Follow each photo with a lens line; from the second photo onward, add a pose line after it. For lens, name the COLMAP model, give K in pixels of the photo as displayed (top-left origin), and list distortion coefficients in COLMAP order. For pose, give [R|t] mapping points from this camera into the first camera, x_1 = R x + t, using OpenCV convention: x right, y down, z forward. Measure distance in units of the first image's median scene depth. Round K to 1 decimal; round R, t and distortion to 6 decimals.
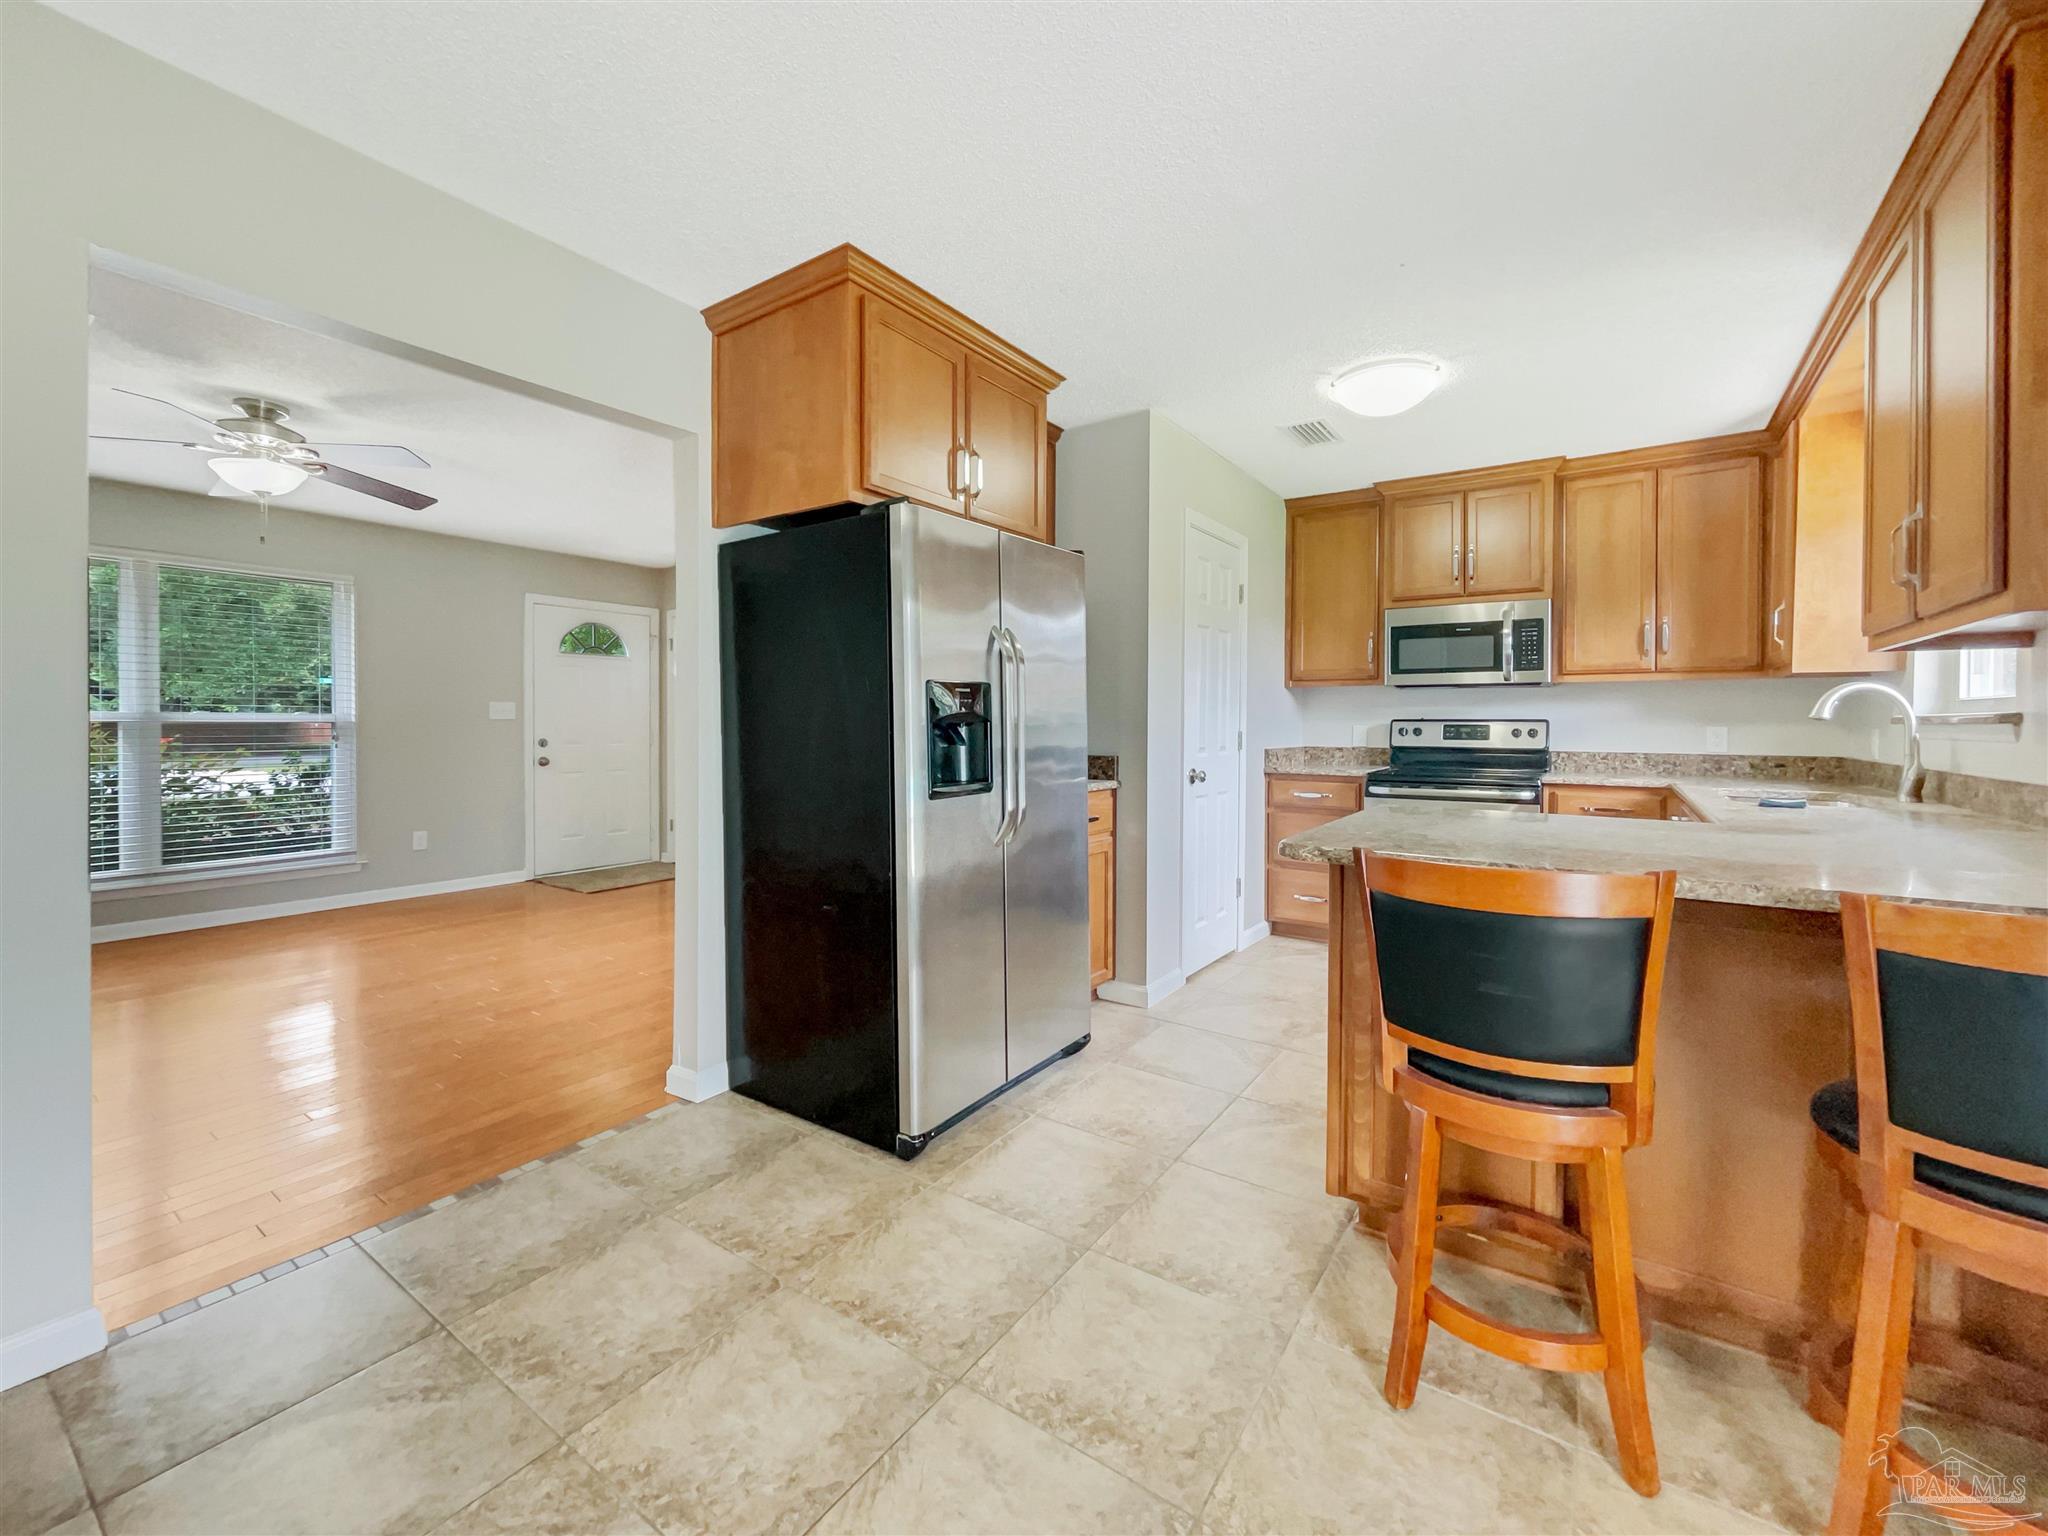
lens RADIAL K [[872.1, 0, 1014.8], [0, 872.1, 732.4], [0, 0, 1]] dist [-0.002292, 0.000014]
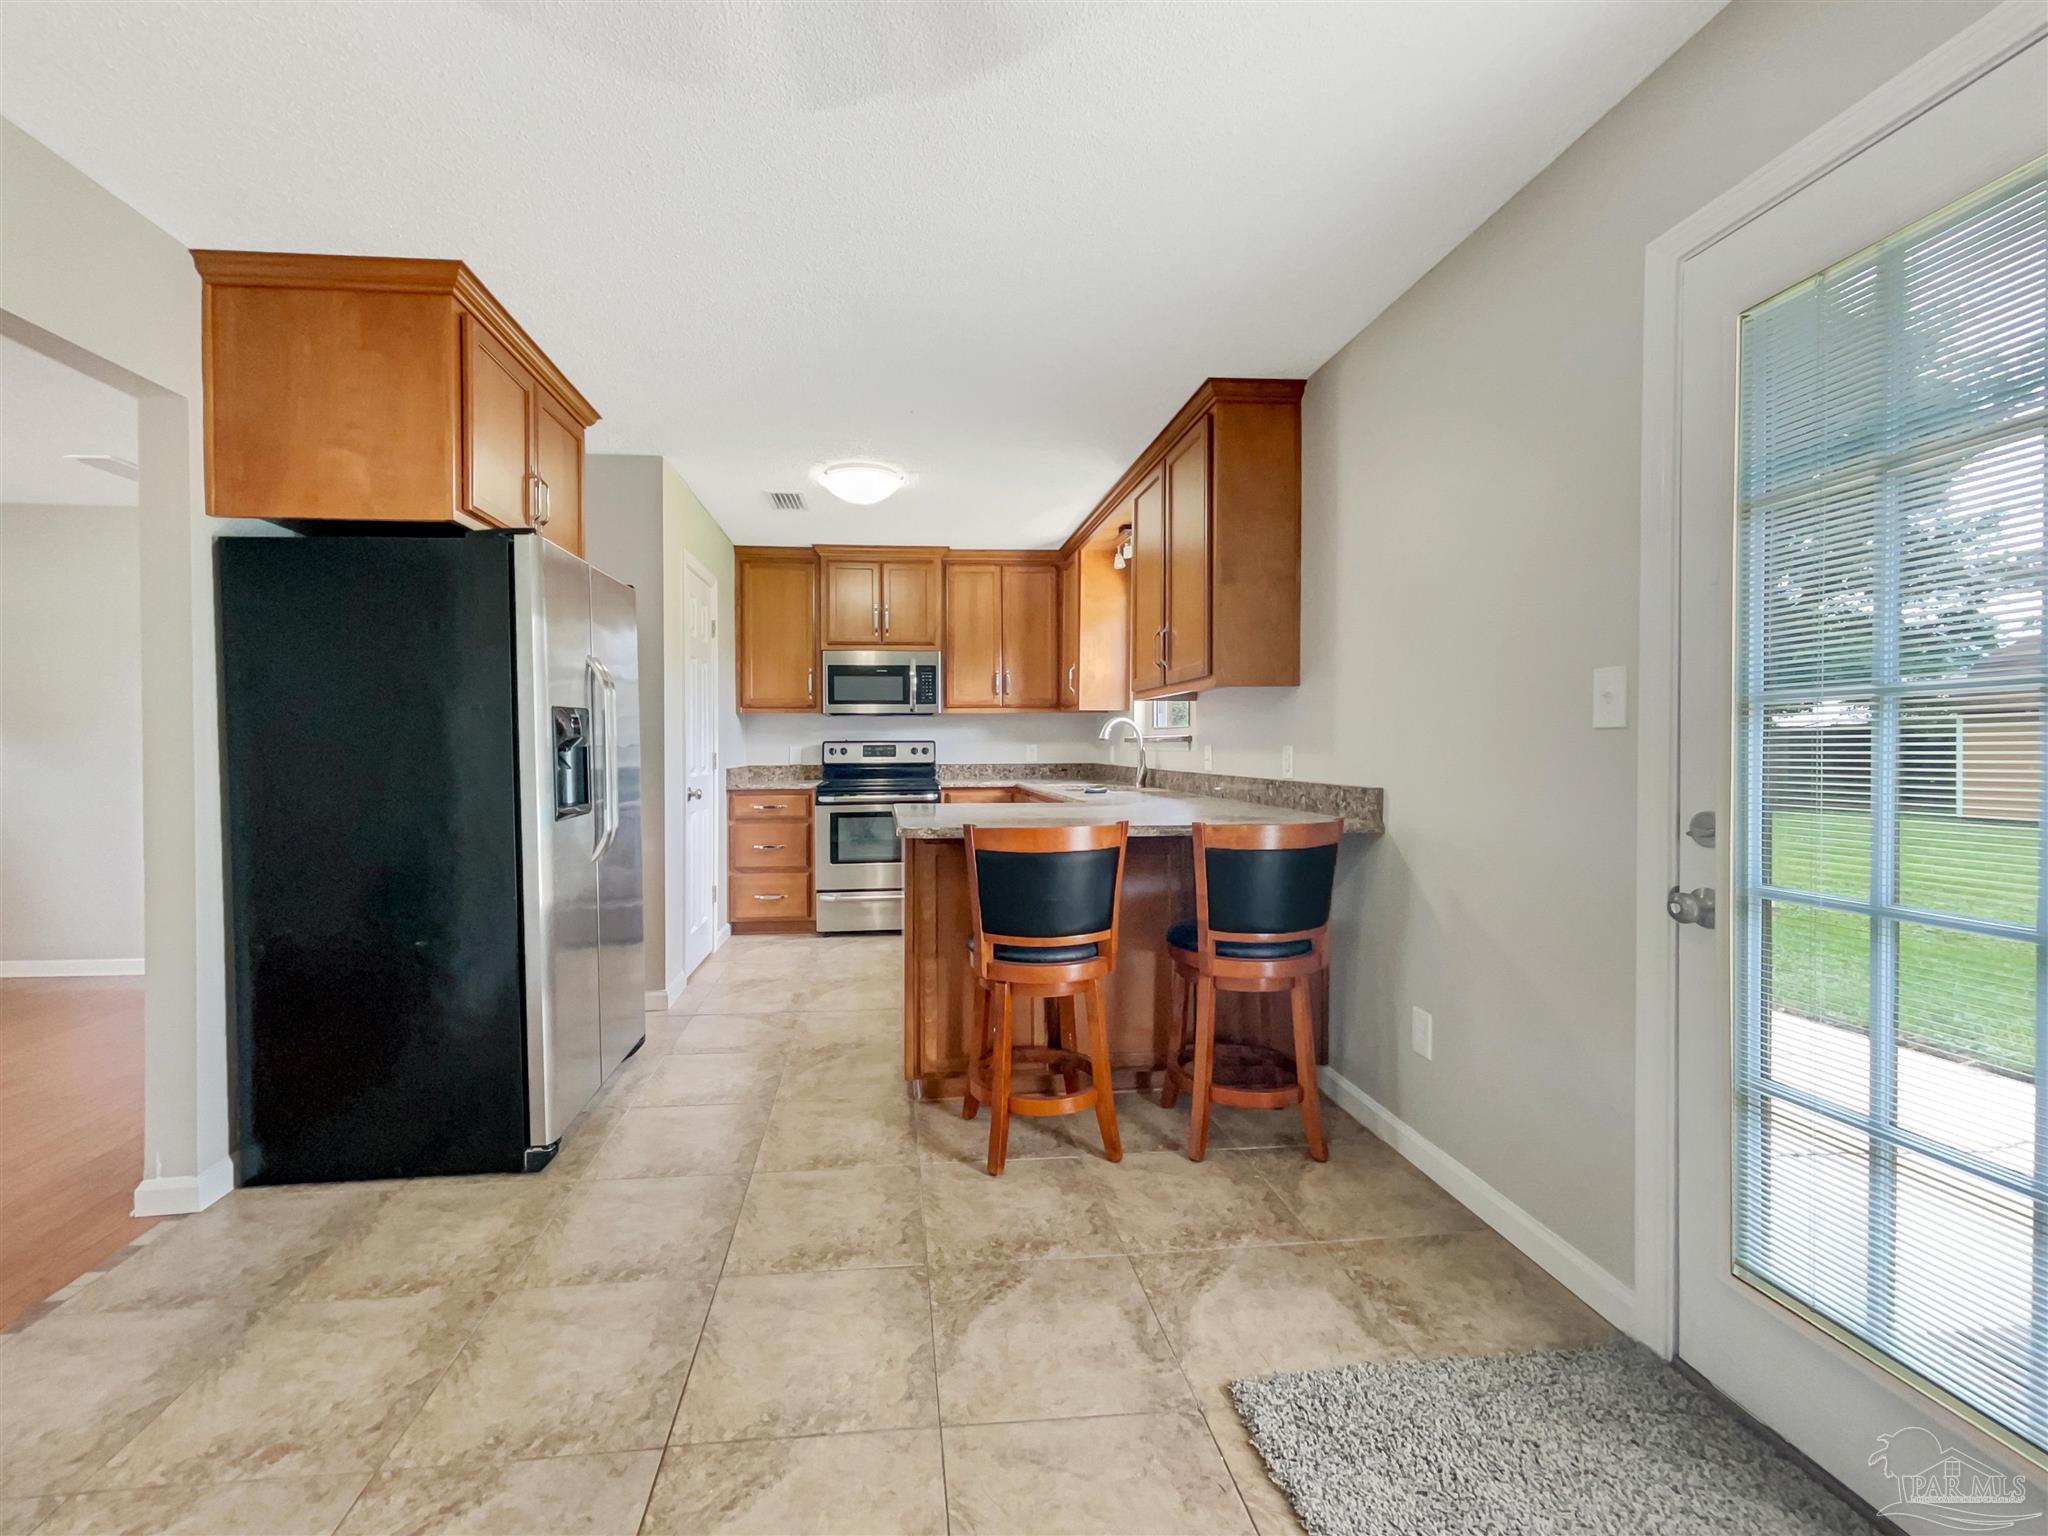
lens RADIAL K [[886.1, 0, 978.4], [0, 886.1, 755.2], [0, 0, 1]] dist [0.000519, -0.000536]
pose [[0.759940, -0.016232, 0.649790, -0.289840], [0.015927, 0.999853, 0.006349, -0.000032], [-0.649798, 0.005524, 0.760087, -0.098942]]
